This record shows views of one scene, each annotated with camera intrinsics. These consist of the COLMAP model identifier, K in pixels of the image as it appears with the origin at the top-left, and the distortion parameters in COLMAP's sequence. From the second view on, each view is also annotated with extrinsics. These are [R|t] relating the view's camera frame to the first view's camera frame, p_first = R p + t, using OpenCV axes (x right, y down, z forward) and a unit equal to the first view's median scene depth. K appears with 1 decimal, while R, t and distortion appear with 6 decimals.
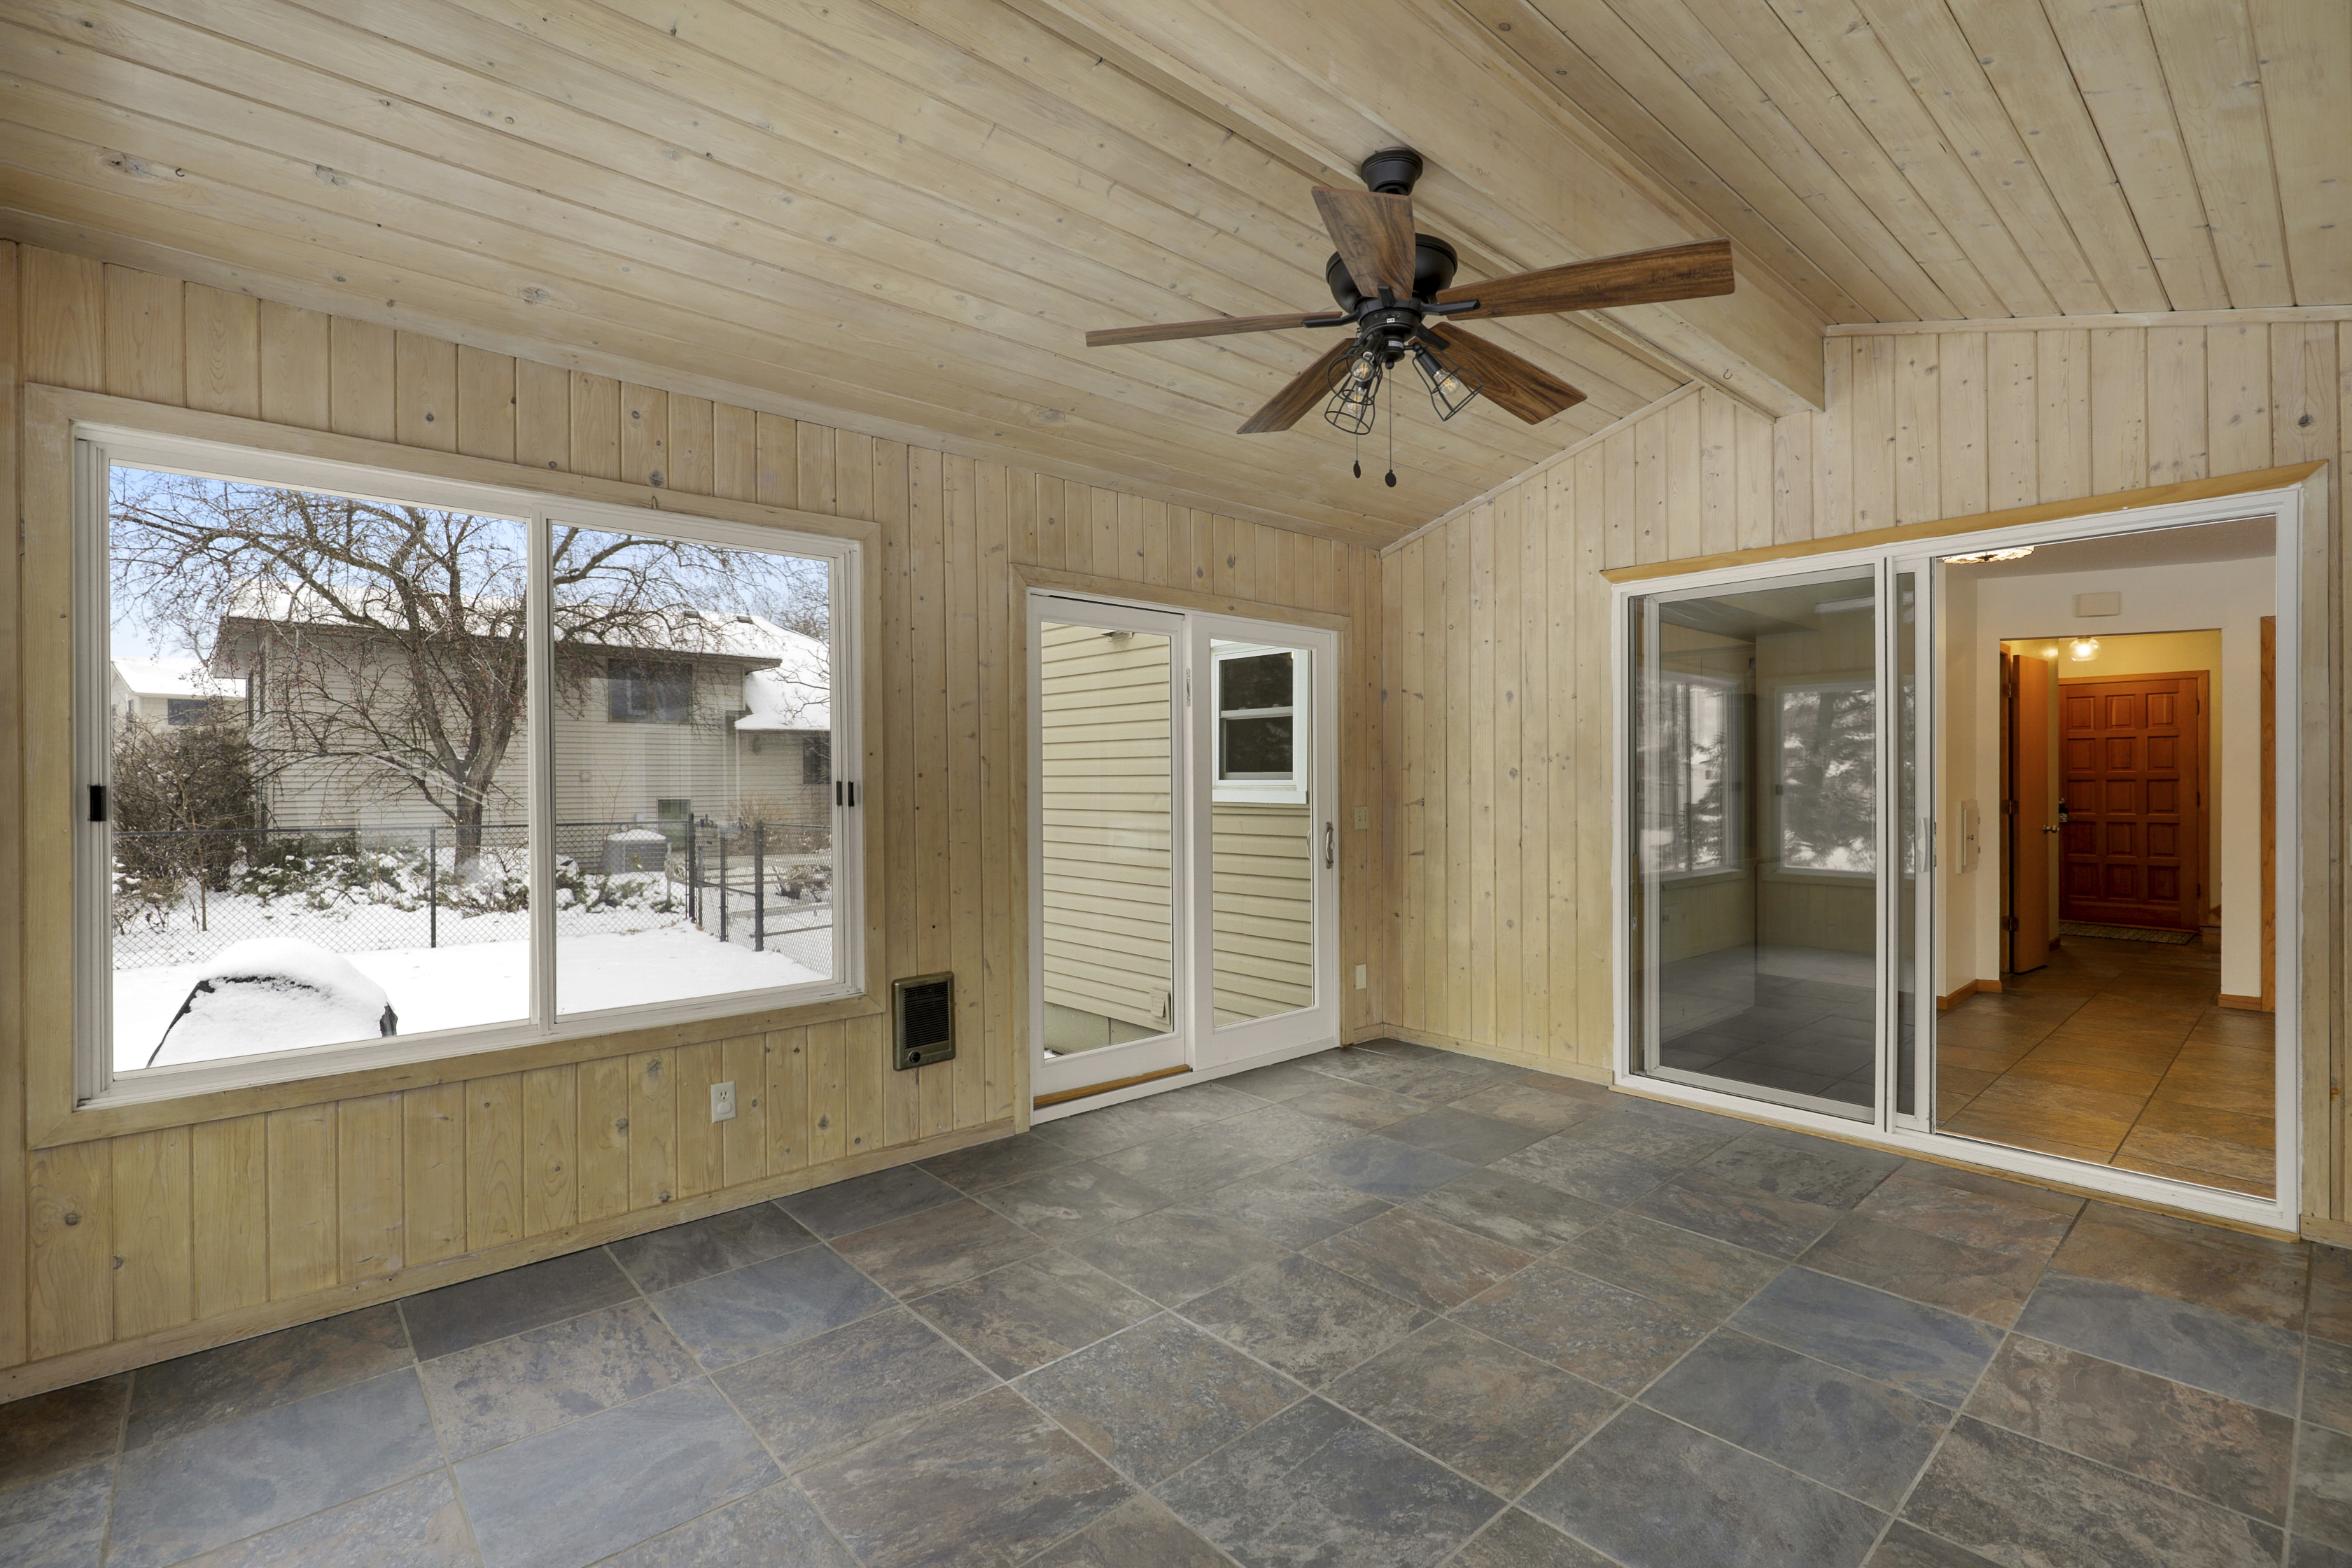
lens RADIAL K [[1077.1, 0, 1170.1], [0, 1077.1, 783.2], [0, 0, 1]] dist [0.001566, -0.000377]
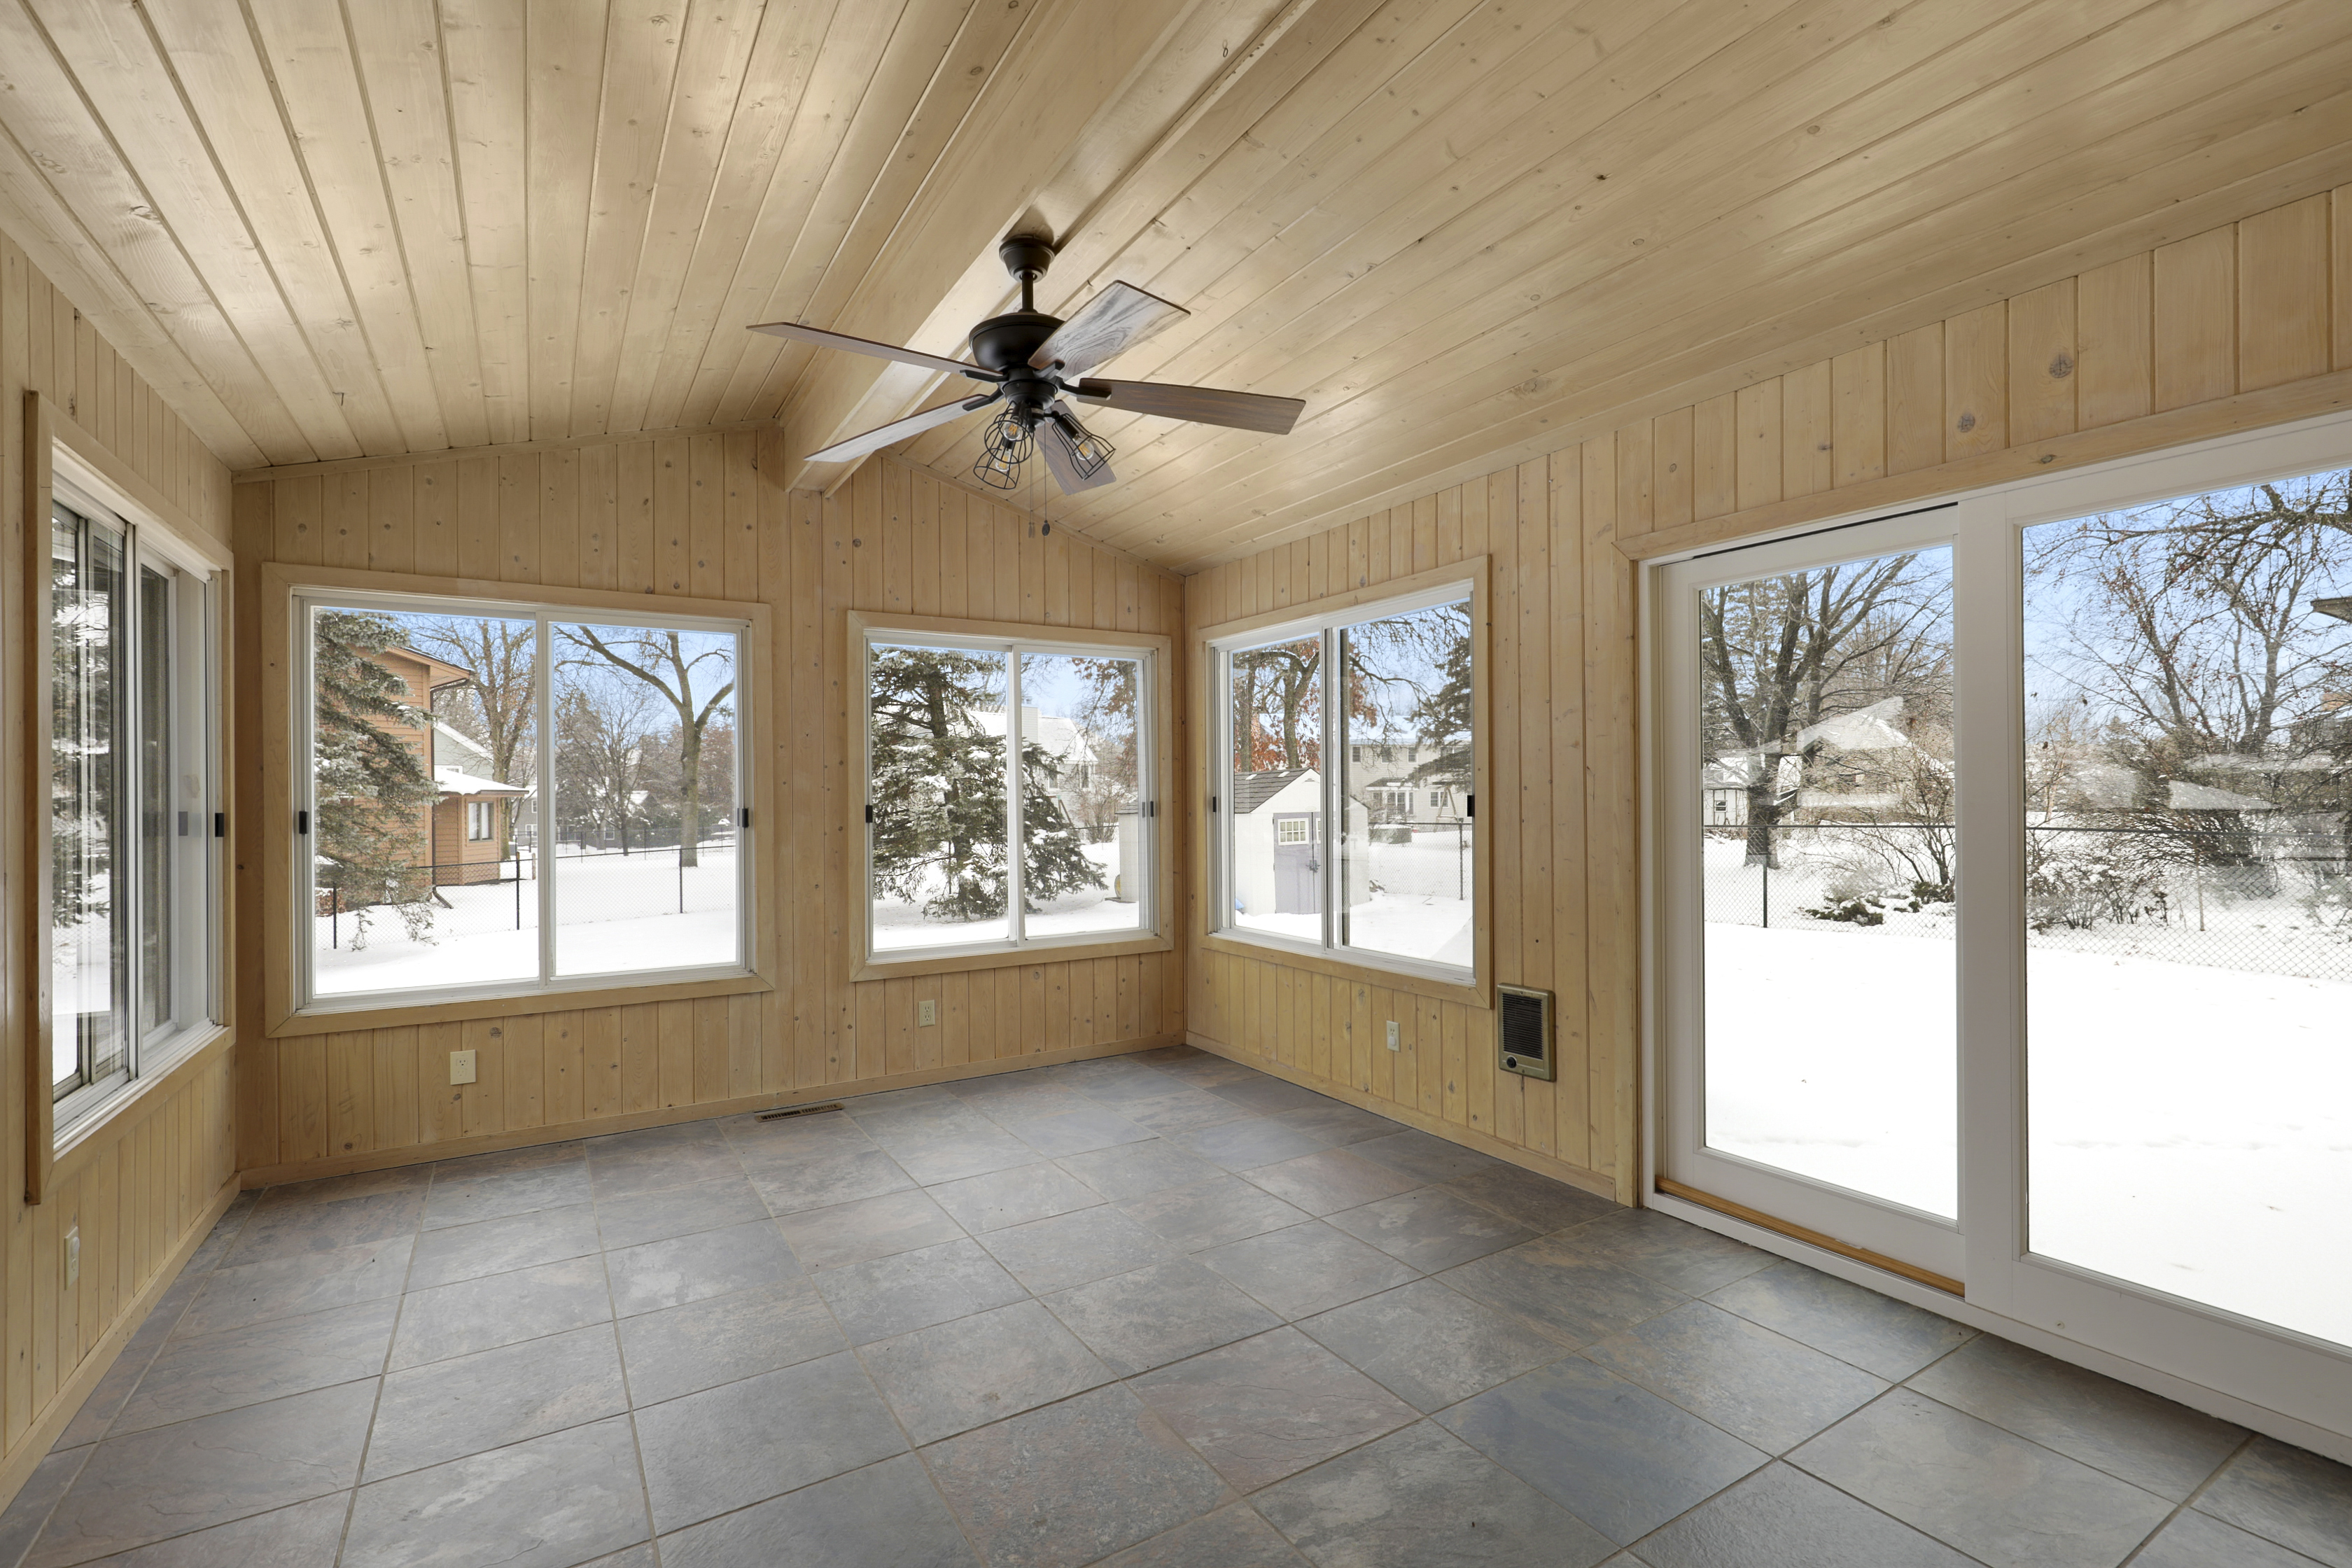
lens RADIAL K [[1064.2, 0, 1182.1], [0, 1064.2, 782.9], [0, 0, 1]] dist [0.002167, -0.000373]
pose [[-0.177274, -0.004361, -0.984152, 0.930766], [0.008043, 0.999950, -0.005880, -0.009684], [0.984129, -0.008958, -0.177230, 0.992509]]
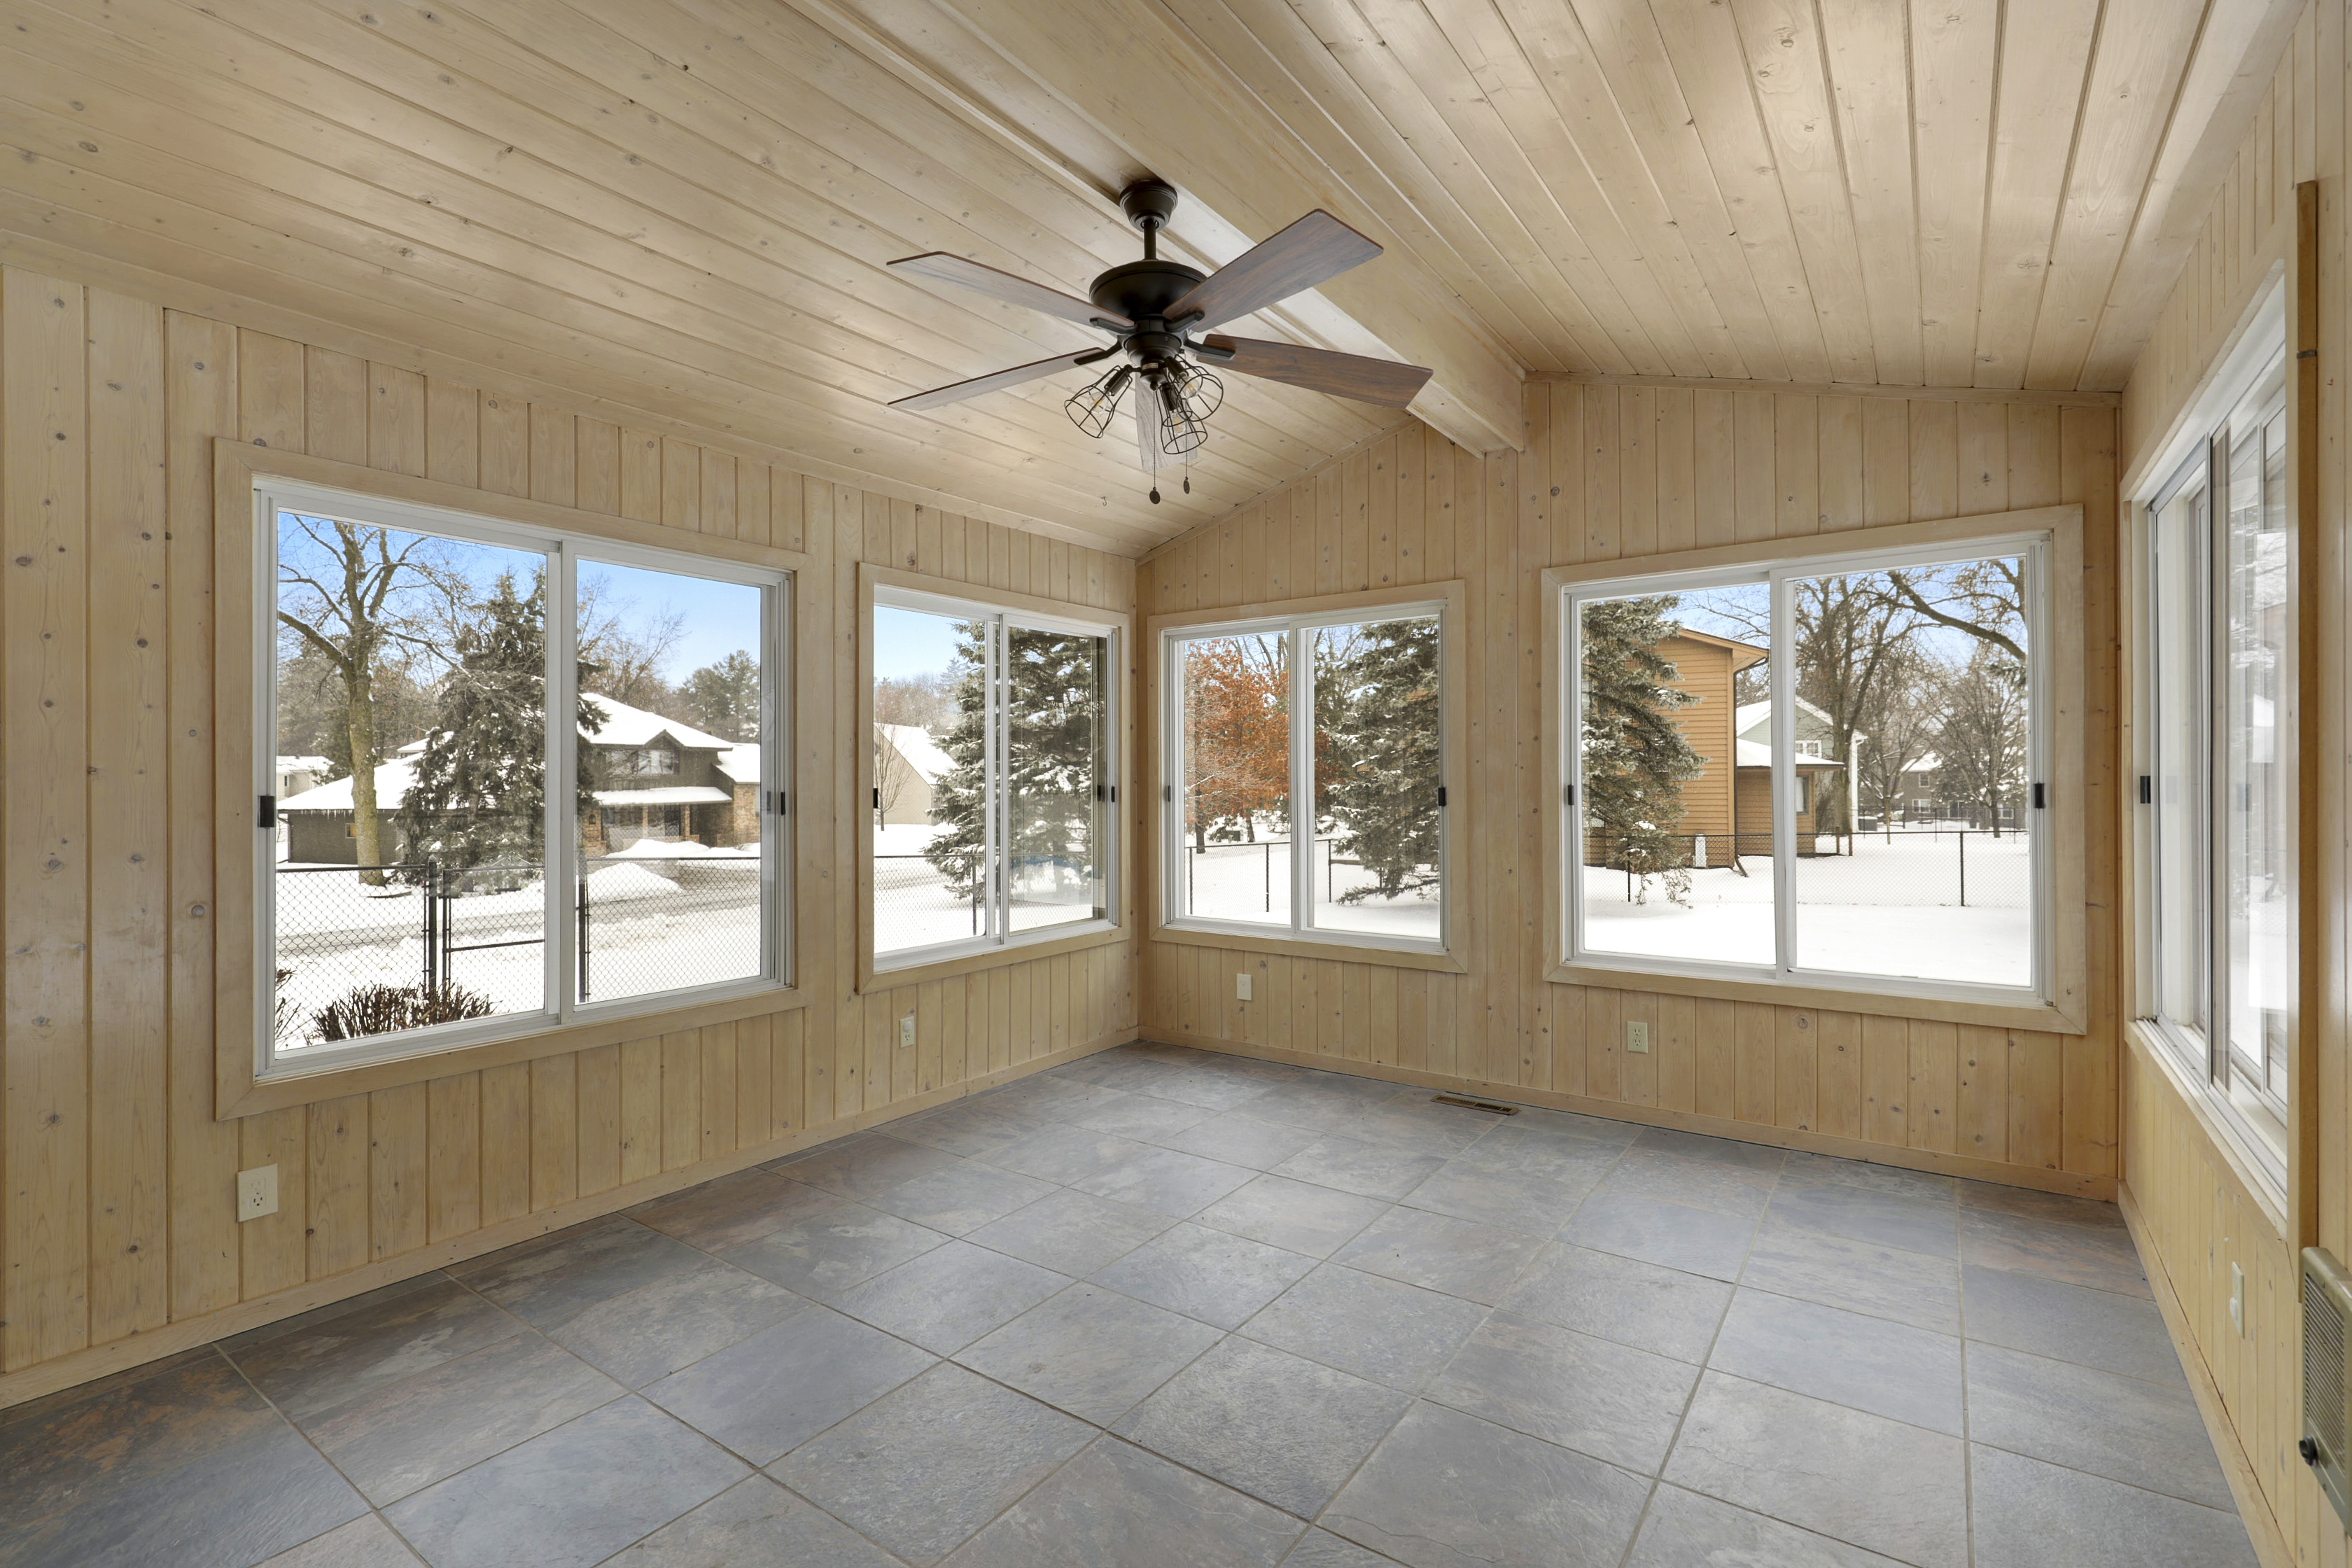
lens RADIAL K [[1067.8, 0, 1165.2], [0, 1067.8, 767.2], [0, 0, 1]] dist [0.000354, -0.000397]
pose [[-0.976394, 0.010124, -0.215760, 0.308616], [0.012359, 0.999883, -0.009012, -0.007428], [0.215644, -0.011466, -0.976405, 1.482051]]
